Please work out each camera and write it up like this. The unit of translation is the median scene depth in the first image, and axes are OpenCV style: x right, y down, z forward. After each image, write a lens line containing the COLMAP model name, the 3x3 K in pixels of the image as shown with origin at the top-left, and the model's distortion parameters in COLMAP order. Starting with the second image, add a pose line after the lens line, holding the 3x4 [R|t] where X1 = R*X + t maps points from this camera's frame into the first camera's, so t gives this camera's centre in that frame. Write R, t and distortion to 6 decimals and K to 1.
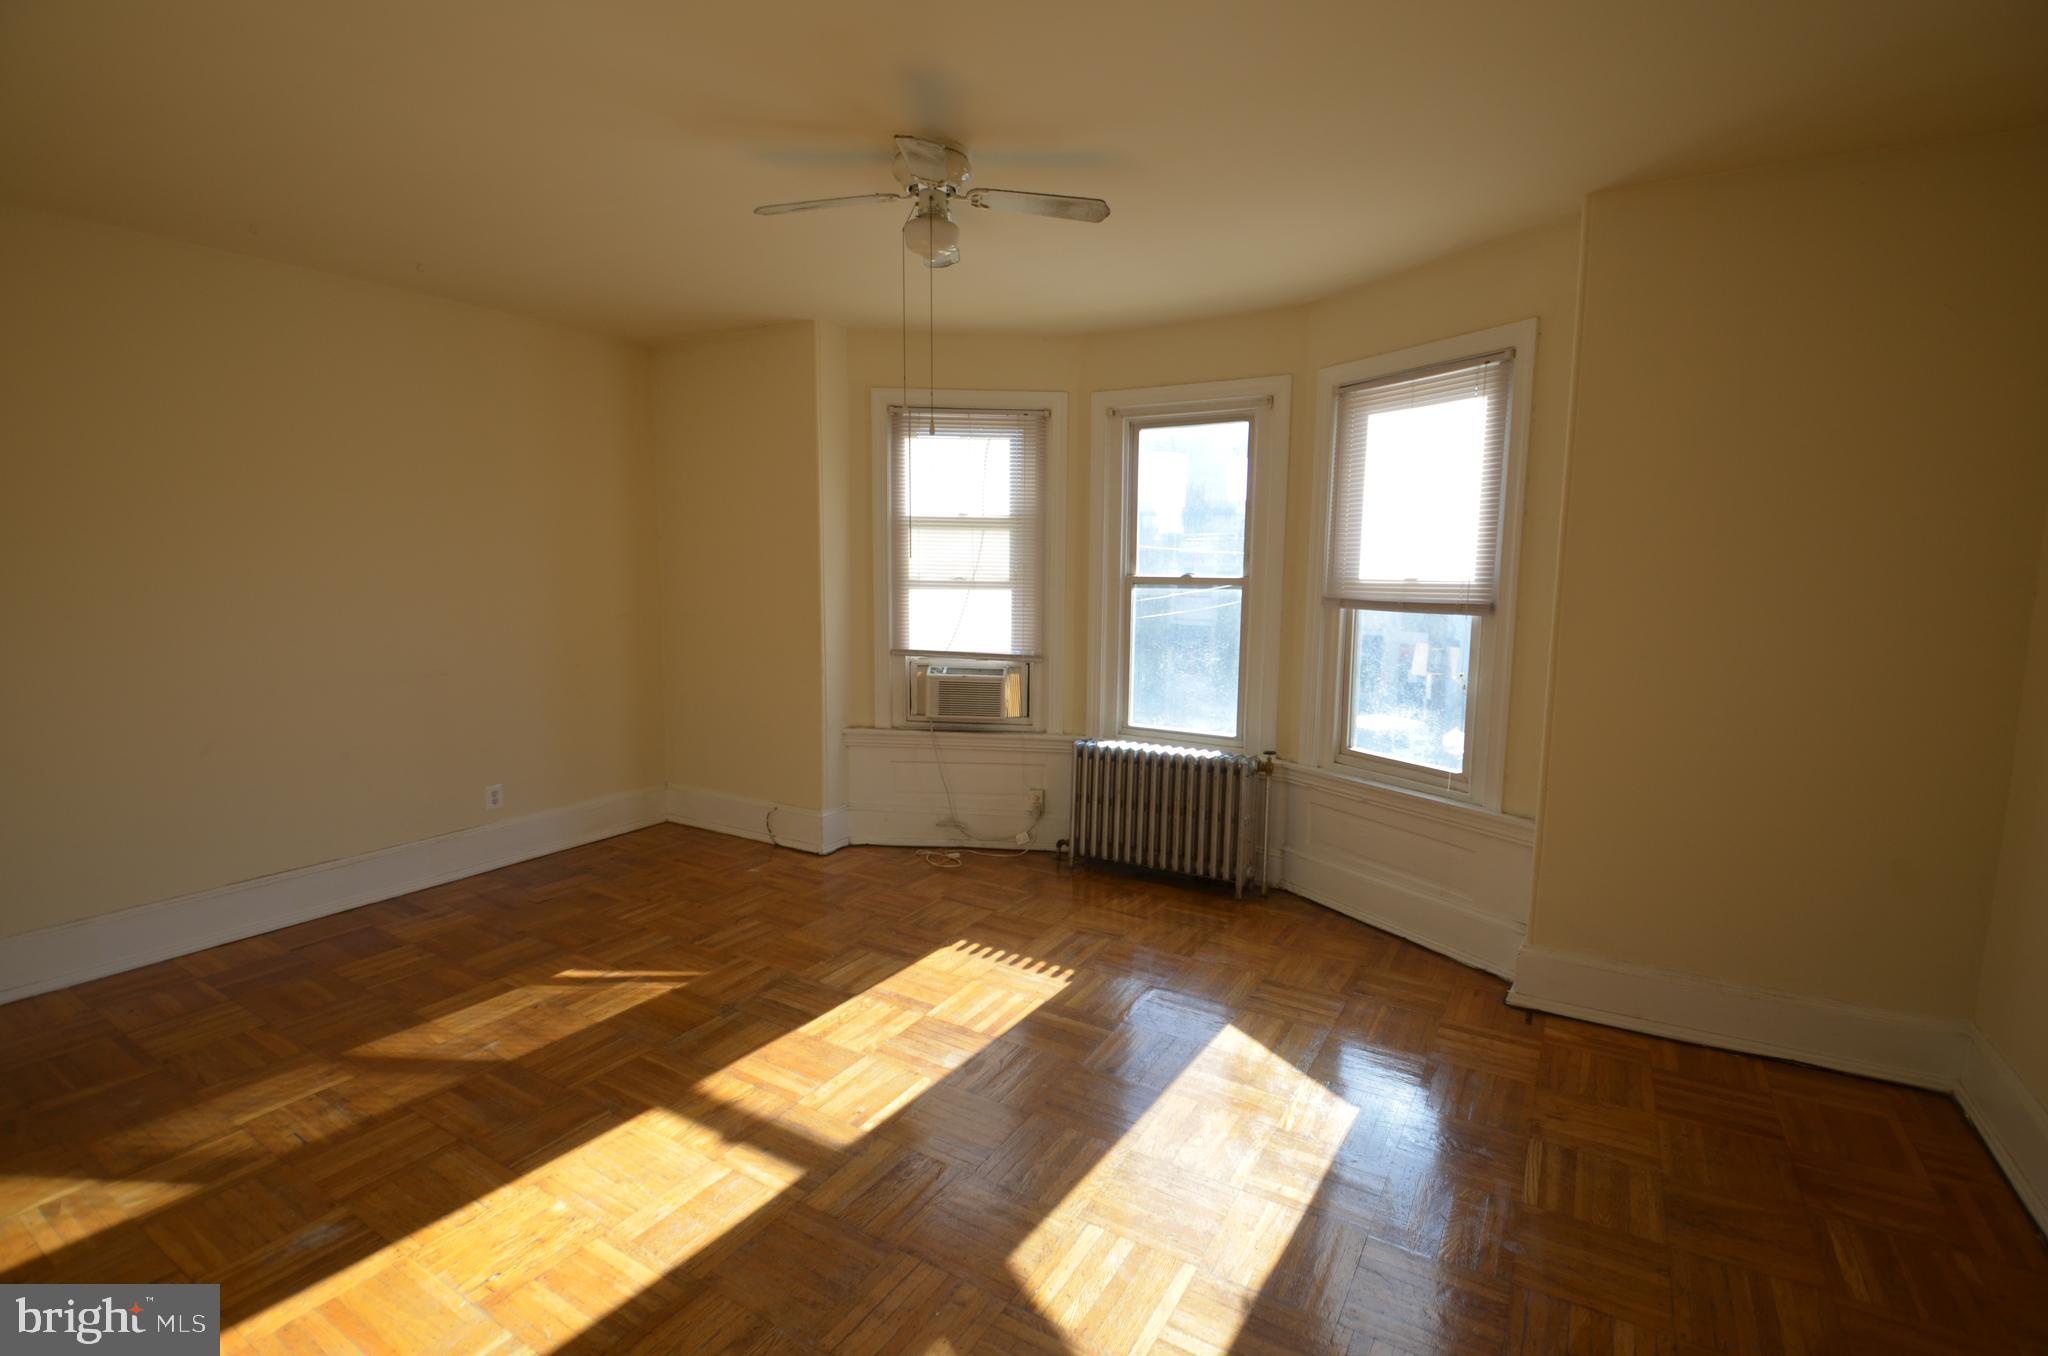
lens RADIAL K [[935.5, 0, 1018.2], [0, 935.5, 675.1], [0, 0, 1]] dist [-0.003413, -0.011651]
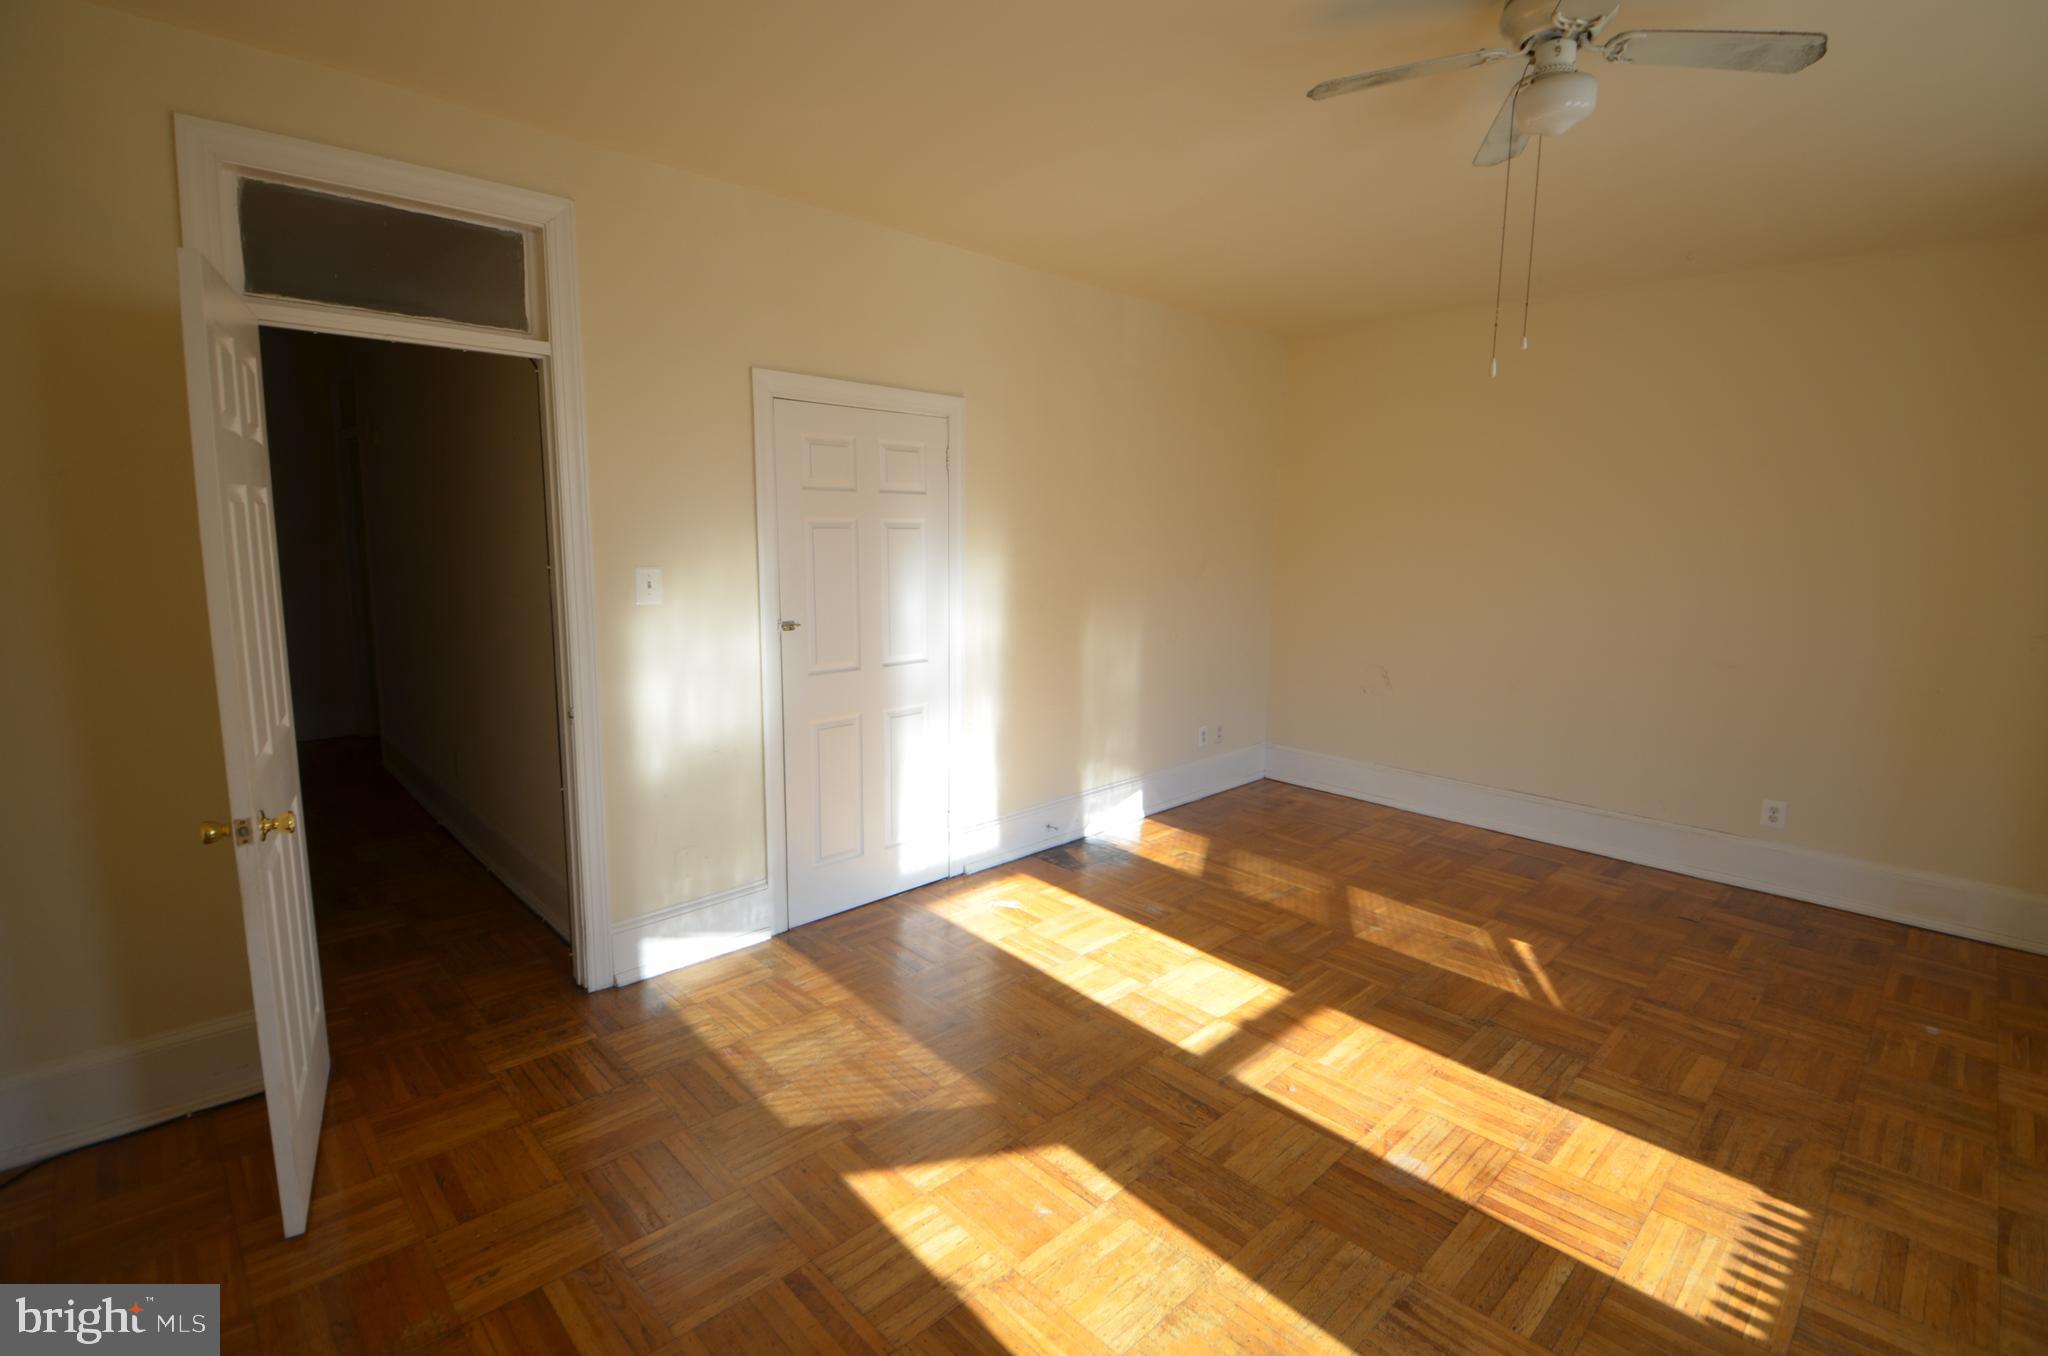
lens RADIAL K [[935.5, 0, 1020.4], [0, 935.5, 669.8], [0, 0, 1]] dist [-0.003413, -0.011651]
pose [[-0.258858, 0.135055, -0.956427, 0.562369], [-0.135196, 0.975364, 0.174320, -0.075529], [0.956407, 0.174429, -0.234222, 0.611741]]
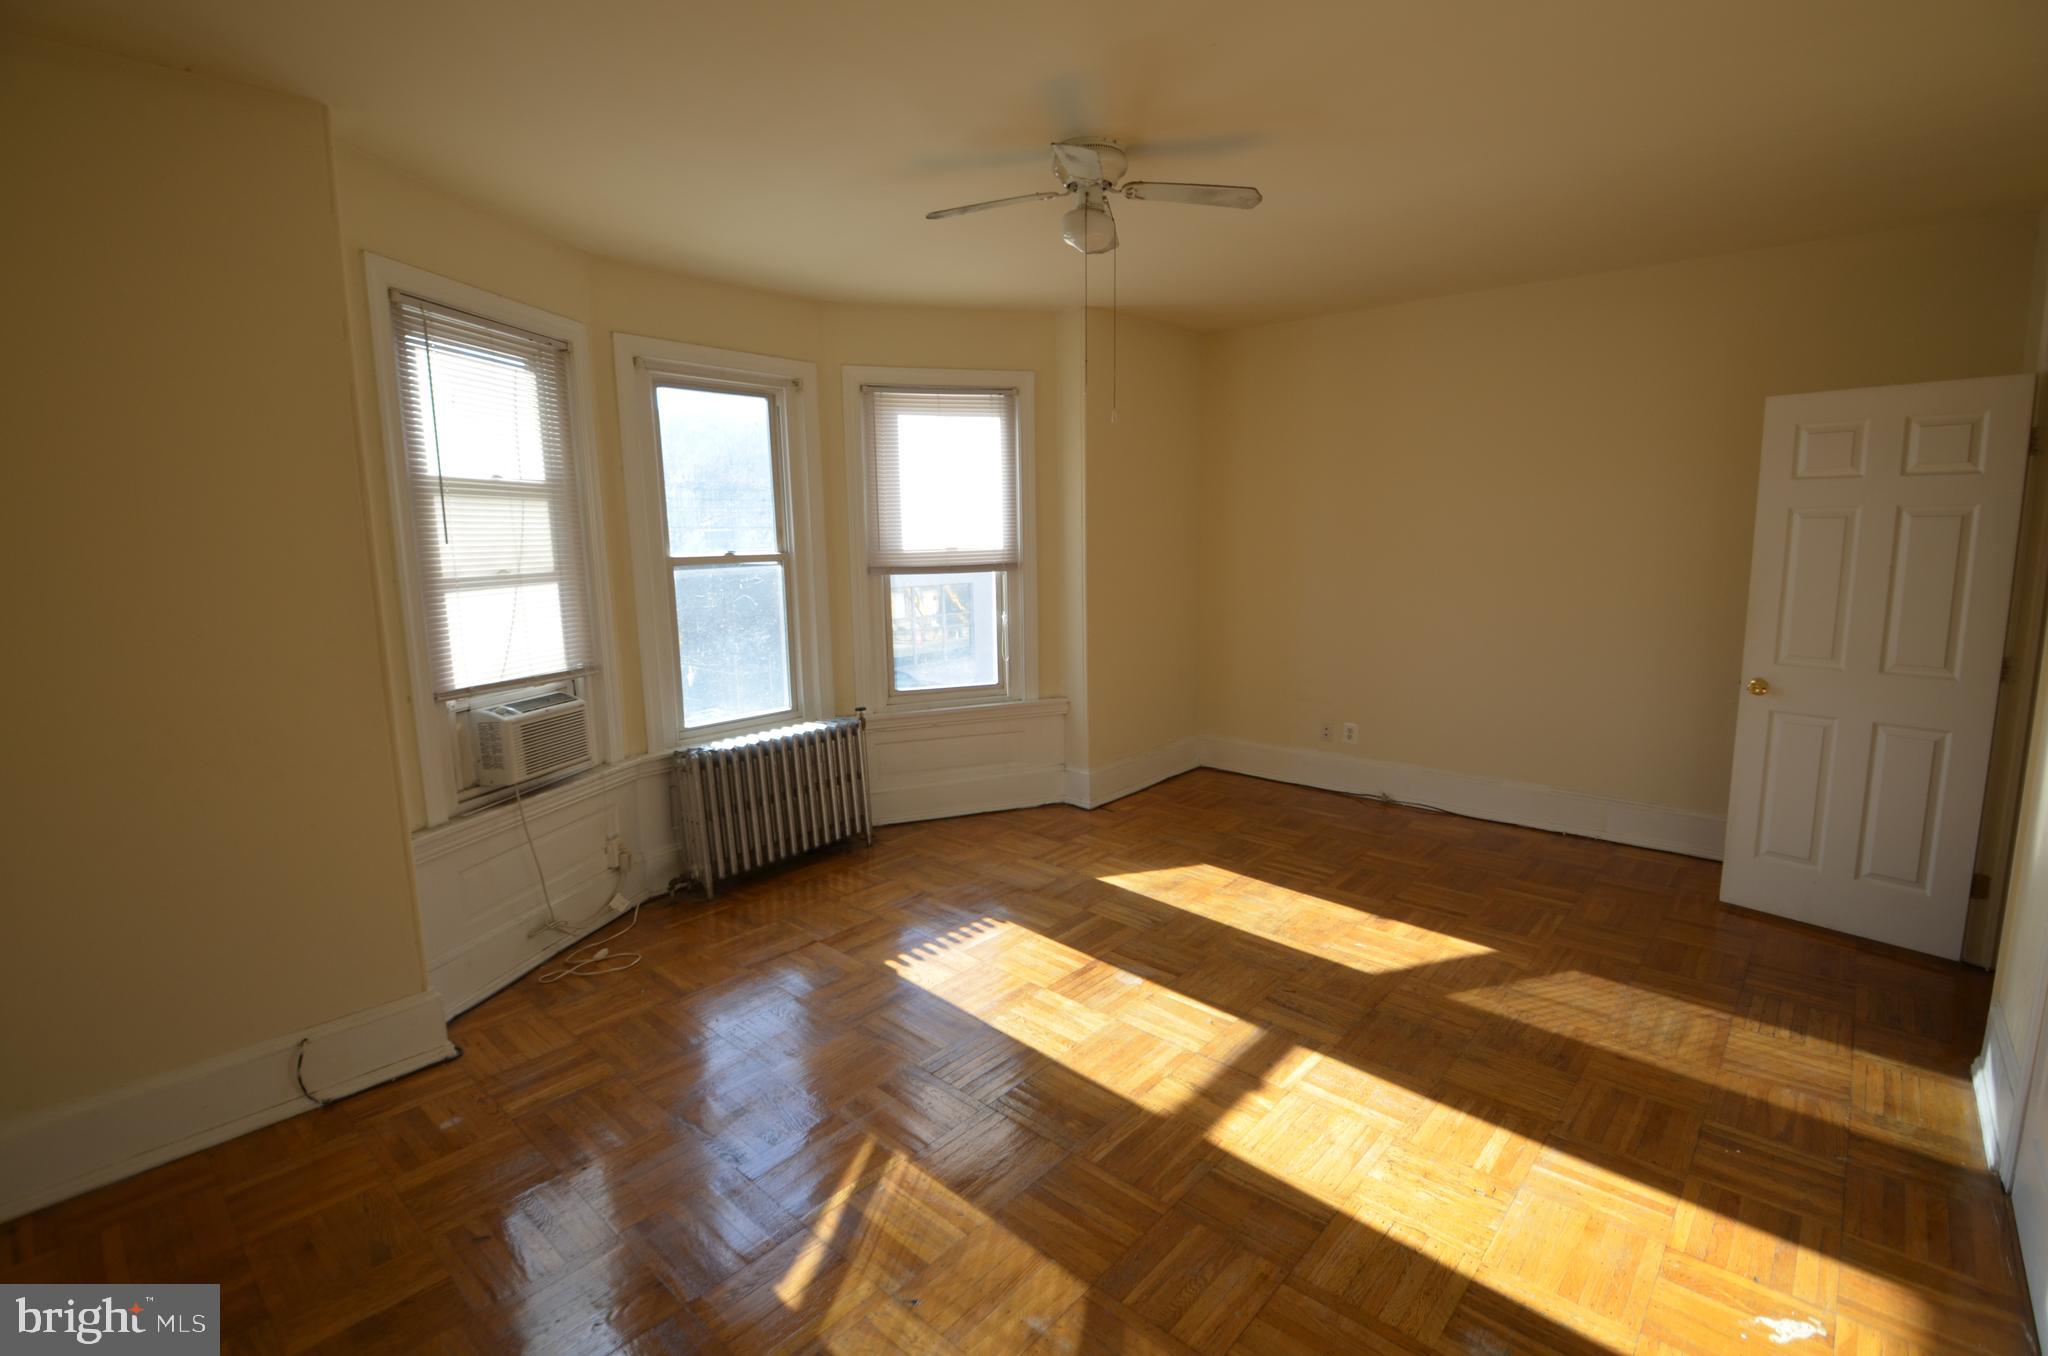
lens RADIAL K [[935.5, 0, 1025.2], [0, 935.5, 684.2], [0, 0, 1]] dist [-0.003413, -0.011651]
pose [[0.181913, -0.170090, 0.968492, -0.868170], [0.133220, 0.980108, 0.147108, -0.095085], [-0.974248, 0.102262, 0.200954, 0.659983]]
